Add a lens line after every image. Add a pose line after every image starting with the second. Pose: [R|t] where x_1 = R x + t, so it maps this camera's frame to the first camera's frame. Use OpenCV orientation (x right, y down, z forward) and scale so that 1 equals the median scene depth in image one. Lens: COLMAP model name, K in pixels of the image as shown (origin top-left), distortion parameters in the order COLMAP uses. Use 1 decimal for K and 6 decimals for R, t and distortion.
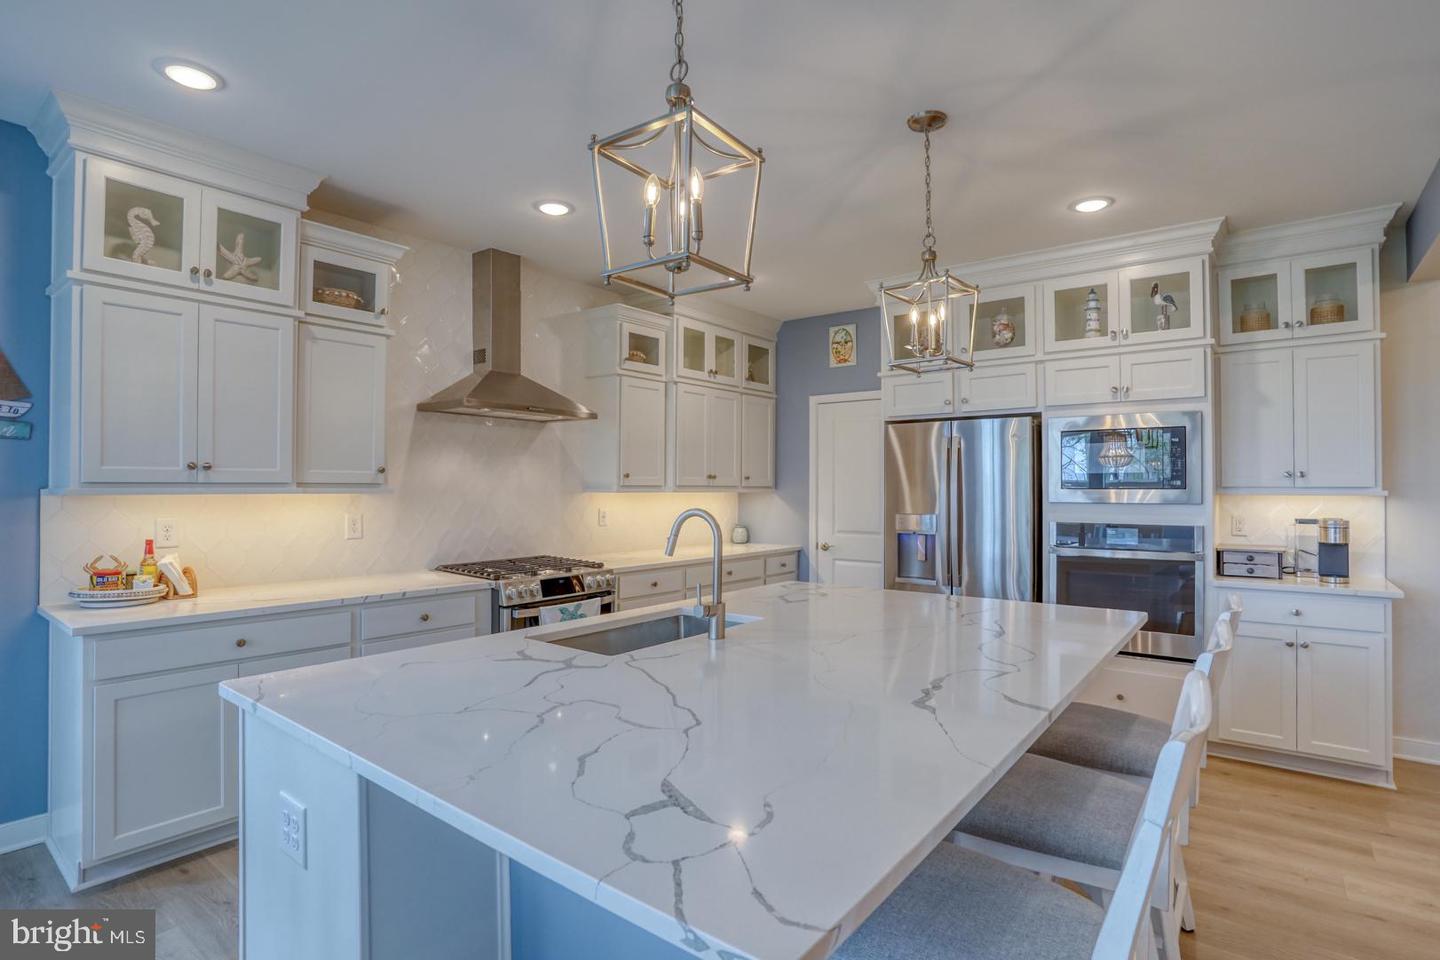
lens RADIAL K [[729.8, 0, 727.6], [0, 729.8, 477.0], [0, 0, 1]] dist [-0.096444, 0.048958]
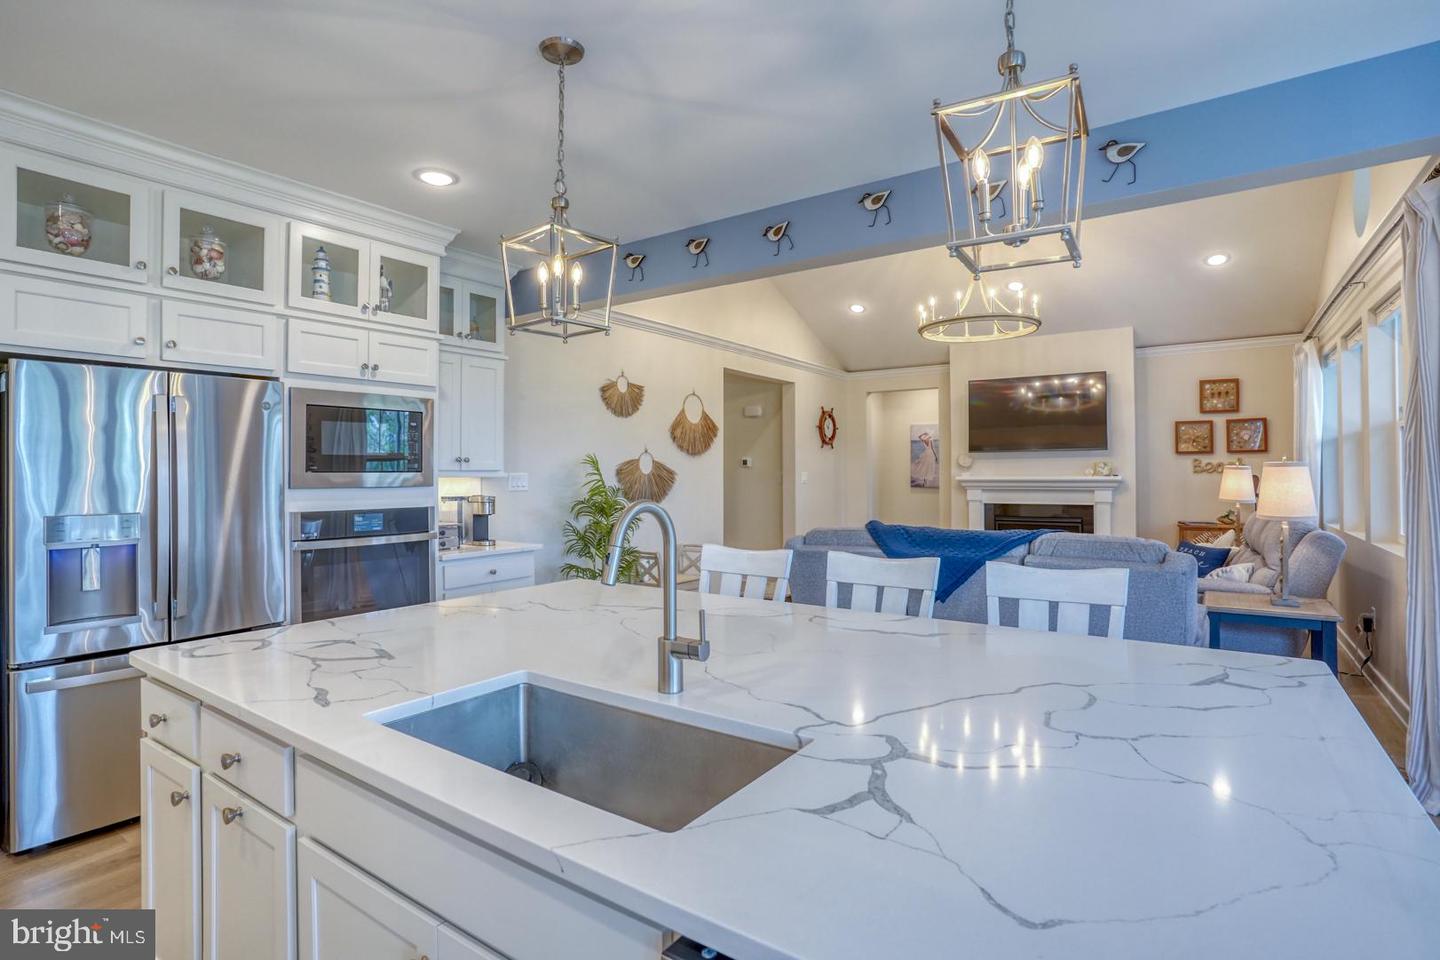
lens RADIAL K [[704.9, 0, 720.5], [0, 704.9, 471.0], [0, 0, 1]] dist [-0.075378, 0.034423]
pose [[-0.051613, -0.002109, 0.998665, -0.384503], [-0.012257, 0.999924, 0.001478, 0.007939], [-0.998592, -0.012164, -0.051635, 0.566351]]
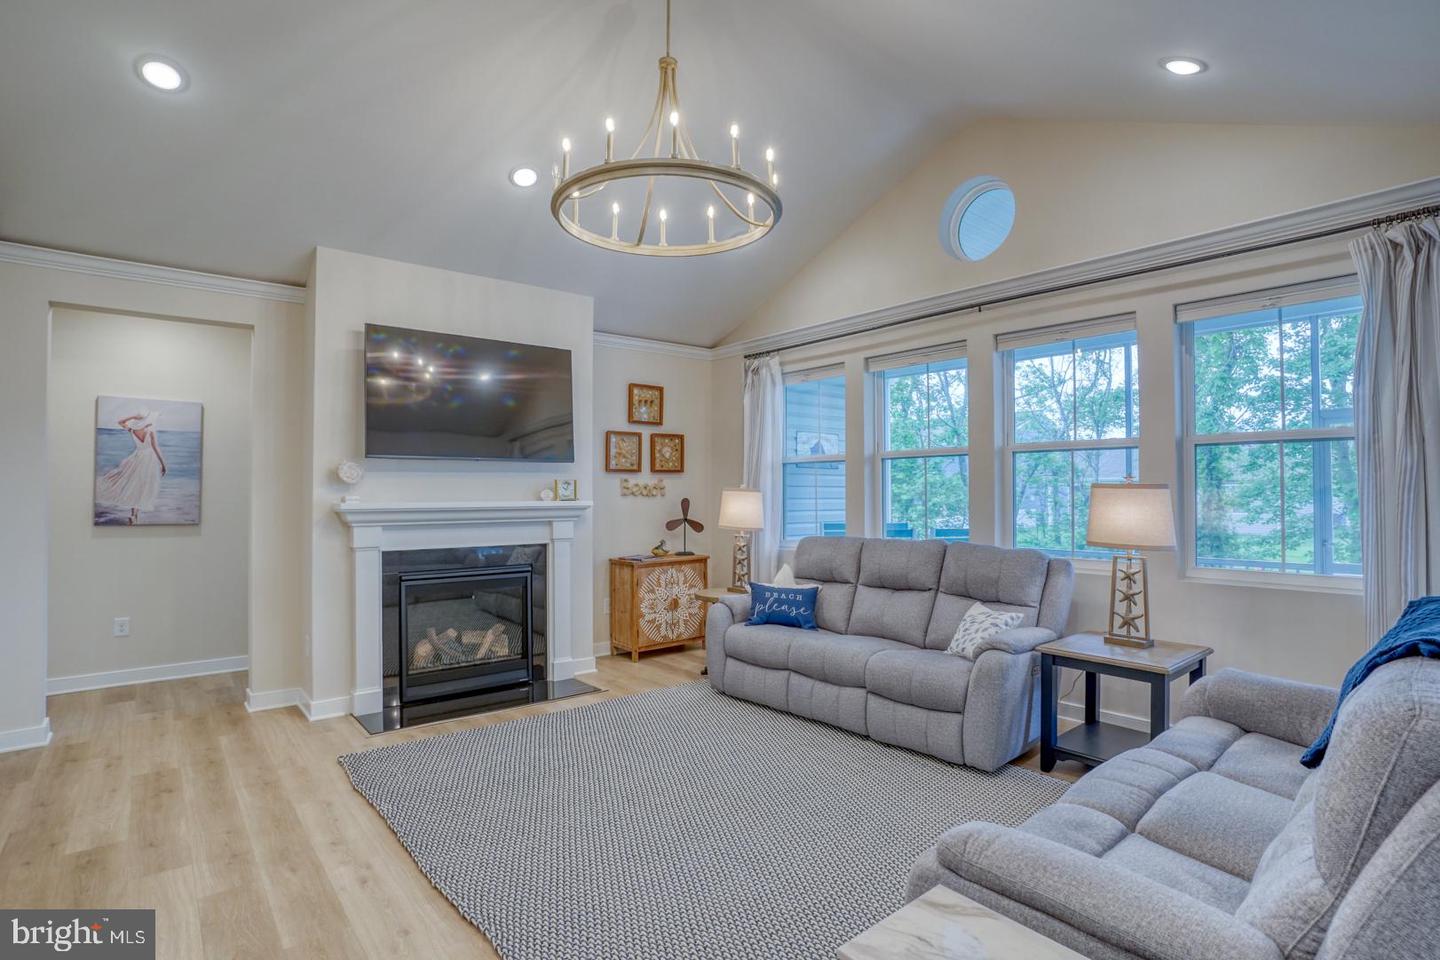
lens RADIAL K [[719.5, 0, 722.2], [0, 719.5, 481.4], [0, 0, 1]] dist [-0.075467, 0.032810]
pose [[-0.977026, -0.000044, 0.213119, 0.879747], [-0.006529, 0.999537, -0.029725, 0.013916], [-0.213019, -0.030434, -0.976574, 0.689025]]
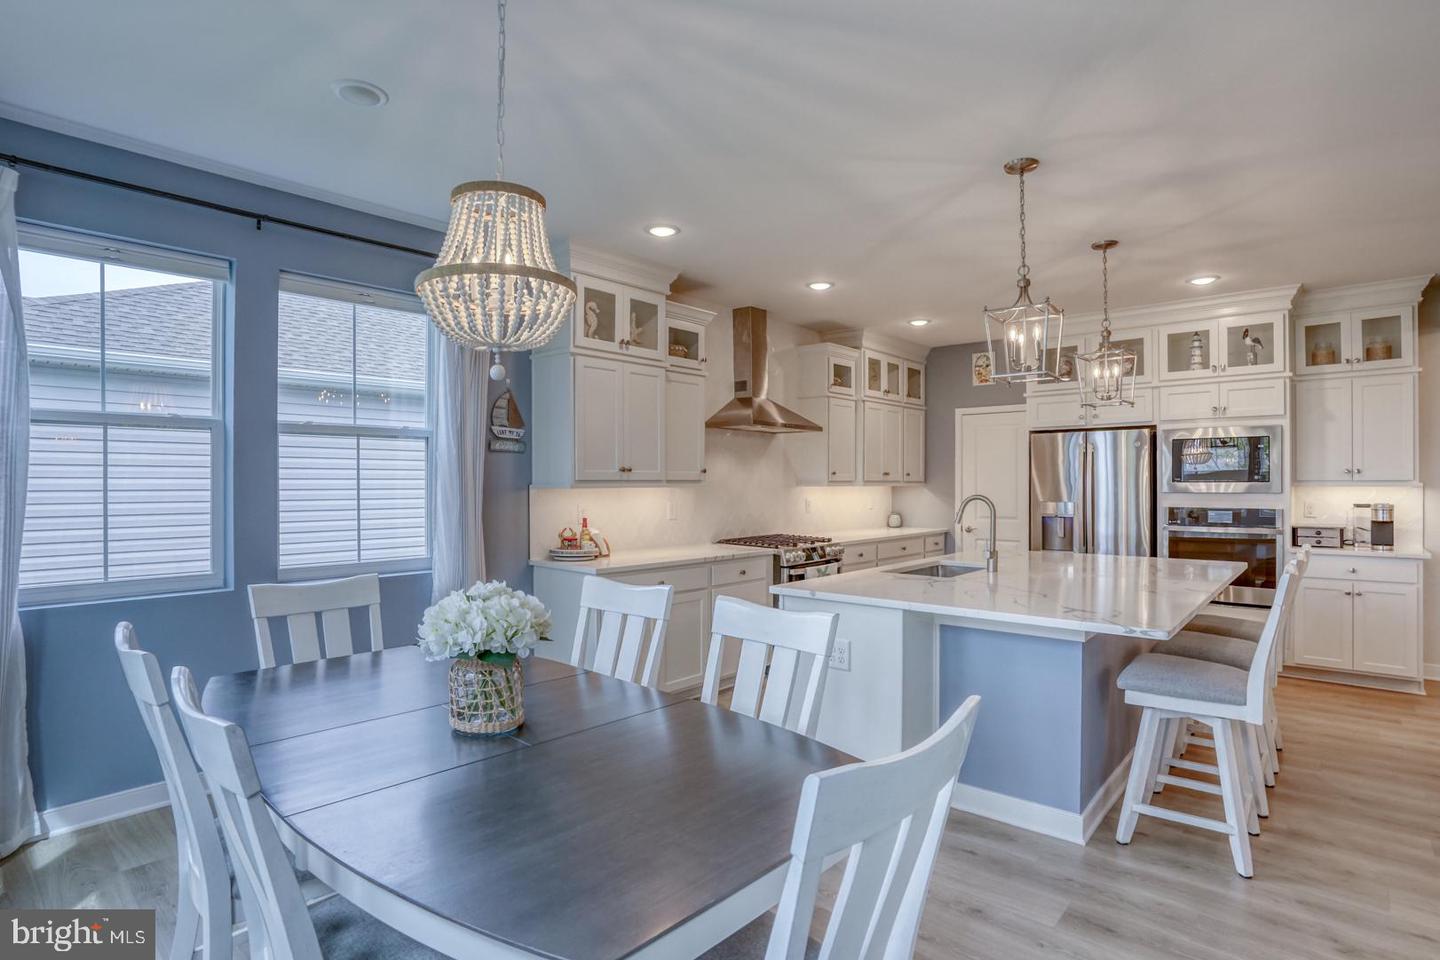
lens RADIAL K [[755.8, 0, 720.0], [0, 755.8, 480.0], [0, 0, 1]] dist [-0.092204, 0.044578]
pose [[0.998499, -0.003921, -0.054635, -0.322281], [0.004521, 0.999931, 0.010858, -0.006678], [0.054588, -0.011089, 0.998447, -0.443562]]
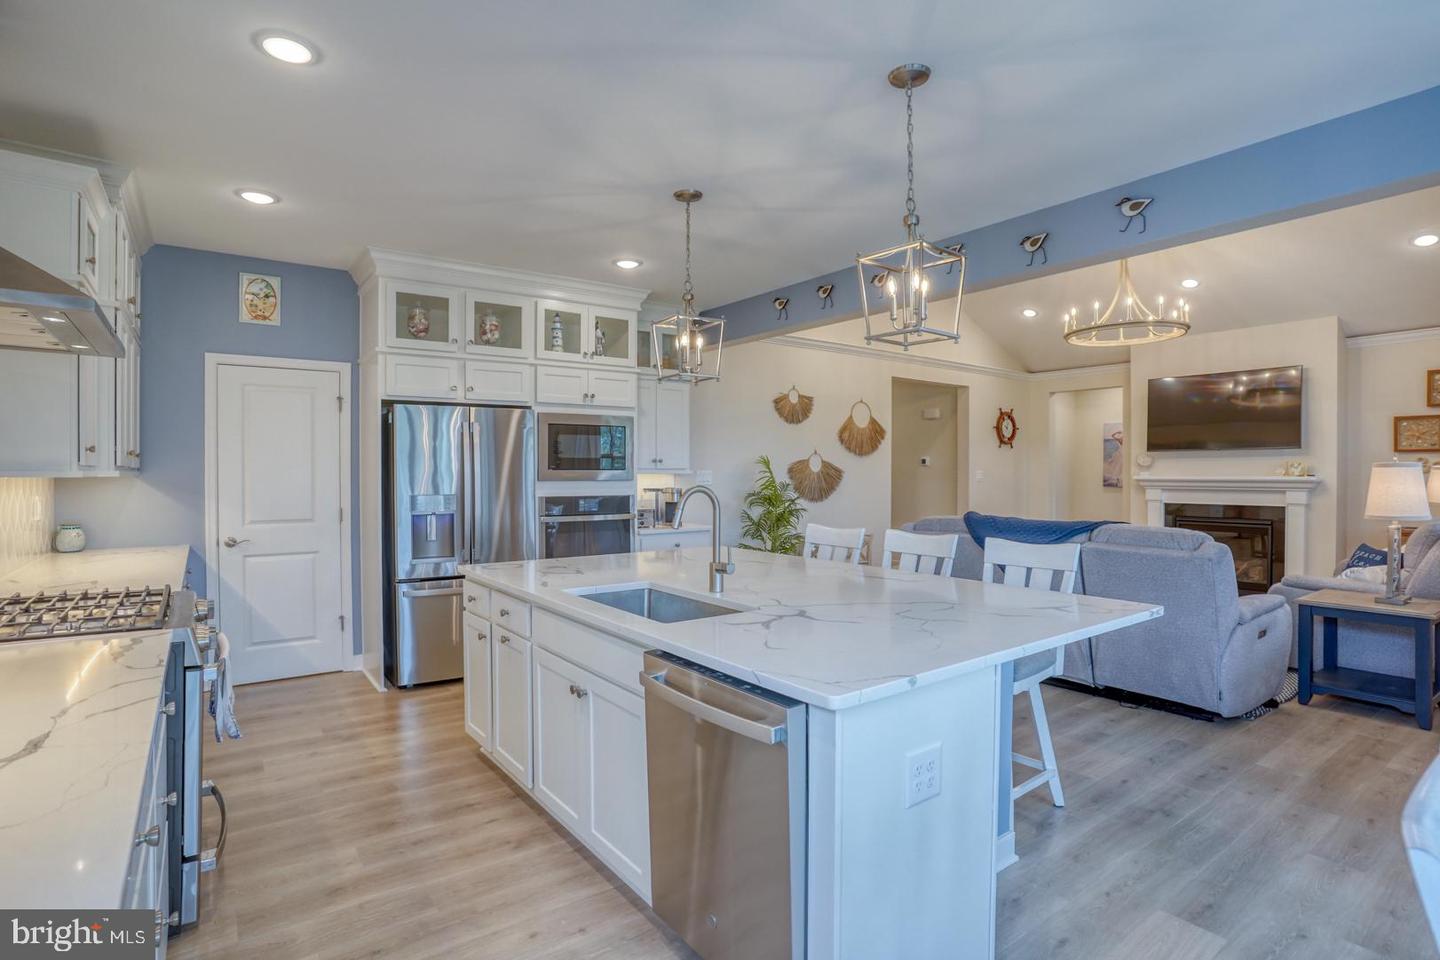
lens RADIAL K [[711.0, 0, 724.6], [0, 711.0, 482.4], [0, 0, 1]] dist [-0.074610, 0.034013]
pose [[0.262924, -0.019500, 0.964619, -0.664848], [-0.013232, 0.999629, 0.023814, 0.004915], [-0.964726, -0.019025, 0.262569, 0.386902]]
